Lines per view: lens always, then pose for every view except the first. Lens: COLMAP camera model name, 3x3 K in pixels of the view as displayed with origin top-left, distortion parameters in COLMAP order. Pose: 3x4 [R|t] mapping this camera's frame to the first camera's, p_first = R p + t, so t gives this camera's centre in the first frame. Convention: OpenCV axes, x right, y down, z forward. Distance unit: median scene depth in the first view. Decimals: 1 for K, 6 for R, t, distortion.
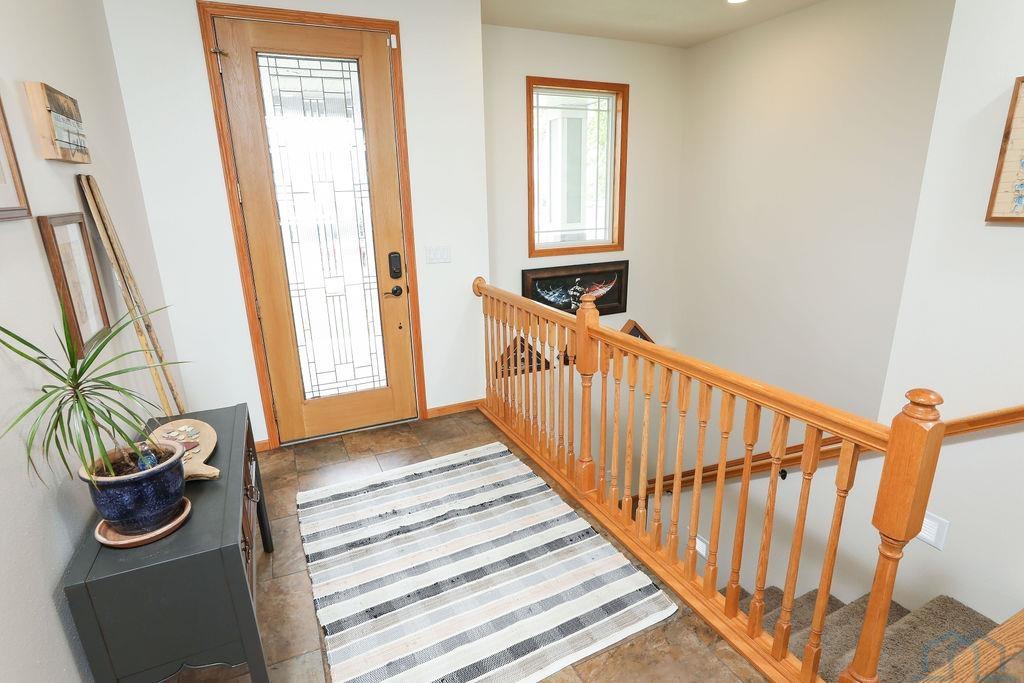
lens RADIAL K [[506.9, 0, 508.7], [0, 506.9, 364.5], [0, 0, 1]] dist [-0.036334, 0.003449]
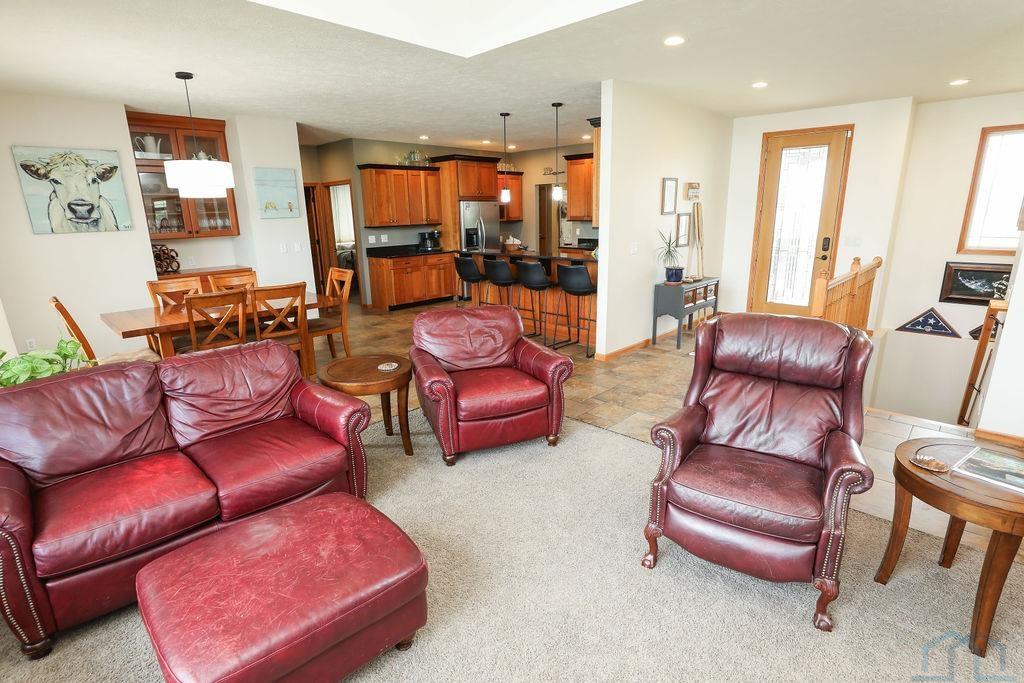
lens RADIAL K [[506.9, 0, 520.4], [0, 506.9, 351.8], [0, 0, 1]] dist [-0.036334, 0.003449]
pose [[0.389166, 0.261405, -0.883299, 1.101927], [-0.278862, 0.947329, 0.157492, 0.218154], [0.877944, 0.185028, 0.441564, -0.791181]]
